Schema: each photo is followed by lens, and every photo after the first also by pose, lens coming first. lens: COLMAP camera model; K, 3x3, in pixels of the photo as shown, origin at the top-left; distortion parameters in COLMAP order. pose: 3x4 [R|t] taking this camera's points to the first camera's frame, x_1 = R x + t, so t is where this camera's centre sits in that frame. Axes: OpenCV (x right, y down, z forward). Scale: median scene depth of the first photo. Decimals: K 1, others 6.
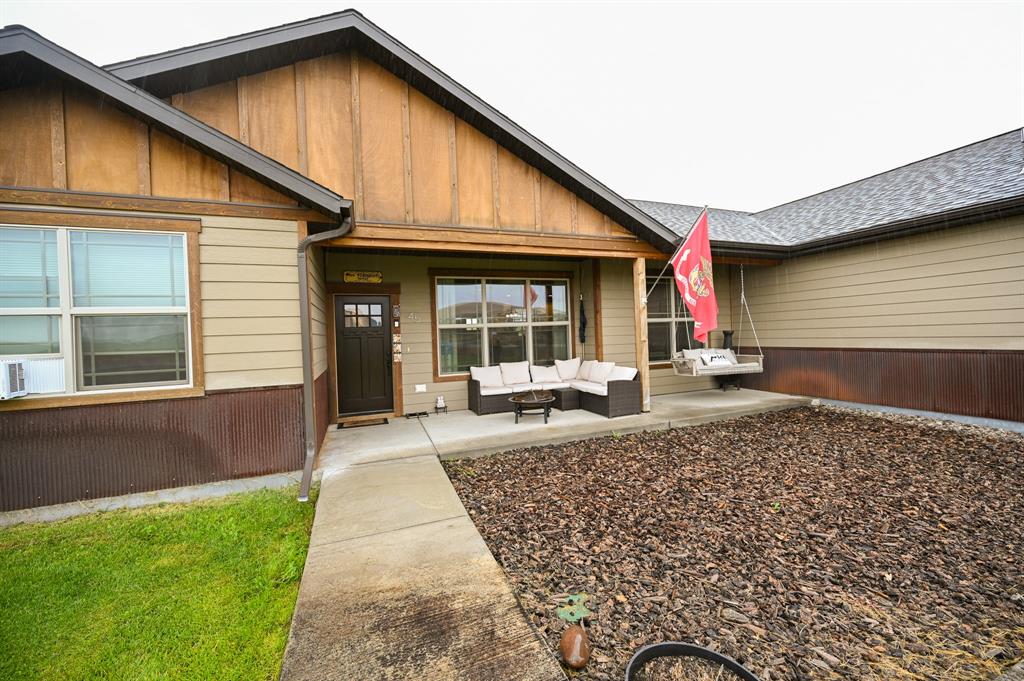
lens RADIAL K [[404.7, 0, 516.0], [0, 404.7, 339.0], [0, 0, 1]] dist [-0.001819, 0.000323]
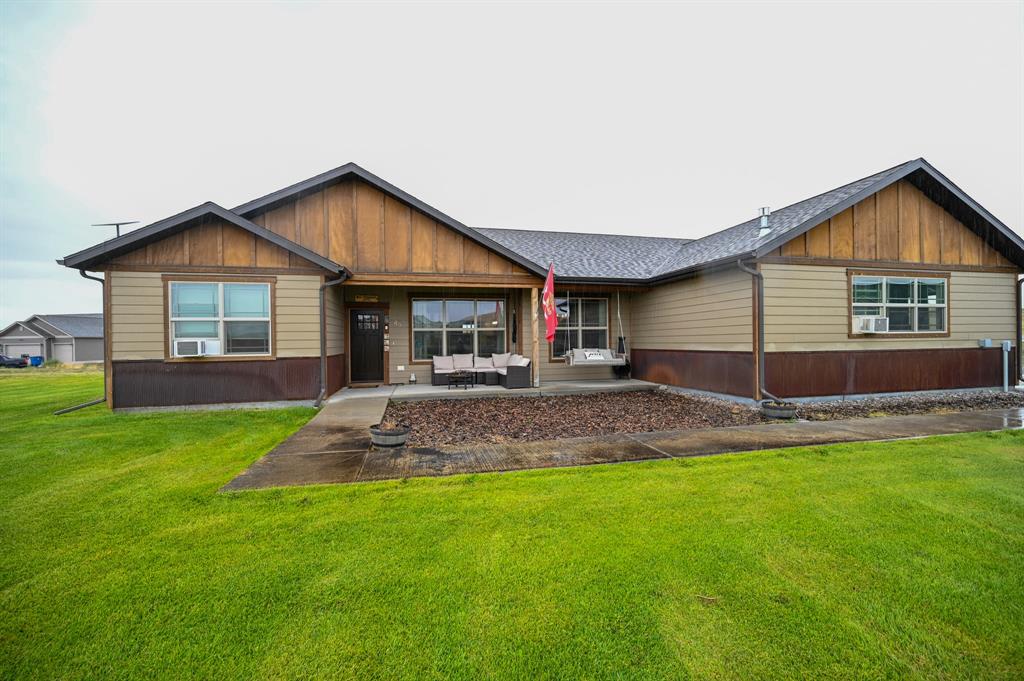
lens RADIAL K [[404.7, 0, 508.9], [0, 404.7, 344.0], [0, 0, 1]] dist [-0.001819, 0.000323]
pose [[0.989354, 0.025060, -0.143353, 0.521892], [-0.024940, 0.999685, 0.002633, 0.015310], [0.143374, 0.000970, 0.989668, -0.651987]]
